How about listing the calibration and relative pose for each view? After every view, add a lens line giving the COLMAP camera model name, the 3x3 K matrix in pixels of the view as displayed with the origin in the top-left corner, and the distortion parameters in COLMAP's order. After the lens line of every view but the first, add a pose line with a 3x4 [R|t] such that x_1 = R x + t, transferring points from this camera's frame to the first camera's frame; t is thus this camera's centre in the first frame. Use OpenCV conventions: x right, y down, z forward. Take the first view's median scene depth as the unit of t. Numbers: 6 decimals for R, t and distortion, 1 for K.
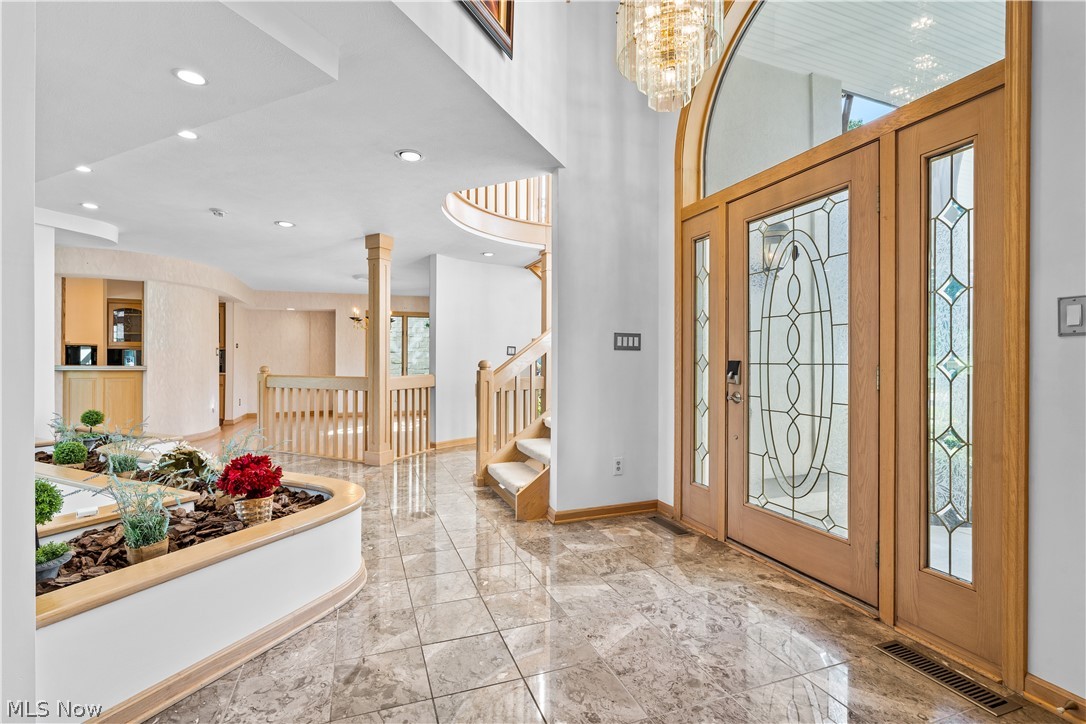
lens RADIAL K [[498.1, 0, 531.4], [0, 498.1, 362.7], [0, 0, 1]] dist [-0.011075, 0.003303]
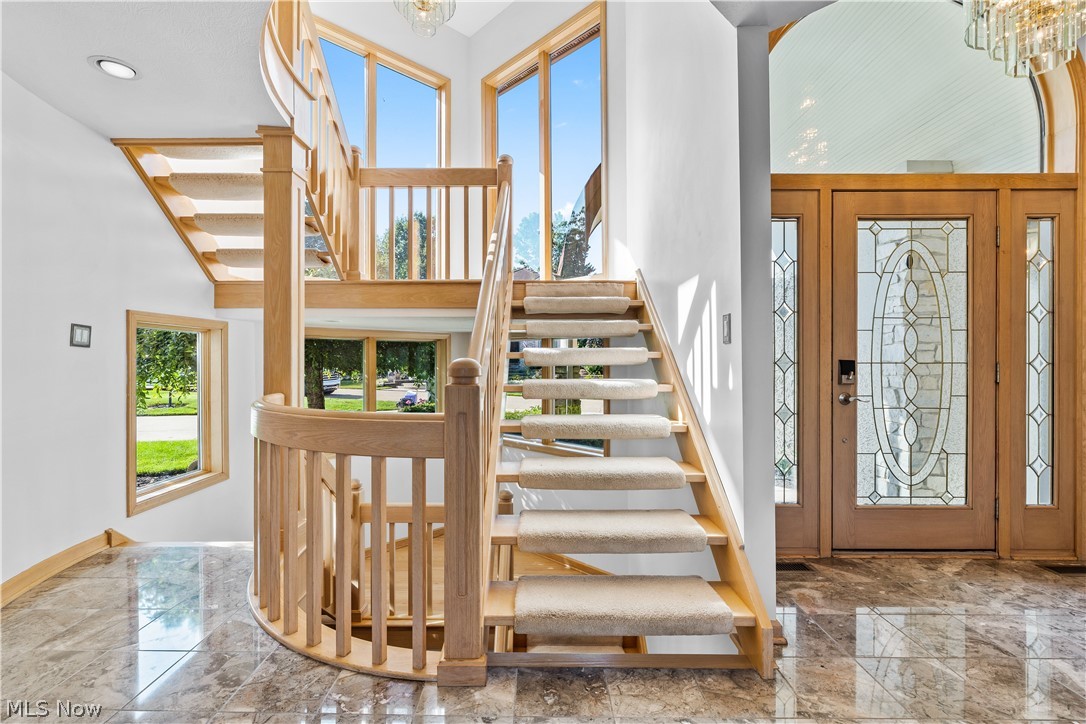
lens RADIAL K [[498.1, 0, 521.6], [0, 498.1, 357.6], [0, 0, 1]] dist [-0.011075, 0.003303]
pose [[0.342488, -0.000058, 0.939522, -0.790311], [0.004026, 0.999991, -0.001406, -0.010977], [-0.939513, 0.004264, 0.342486, 1.434286]]
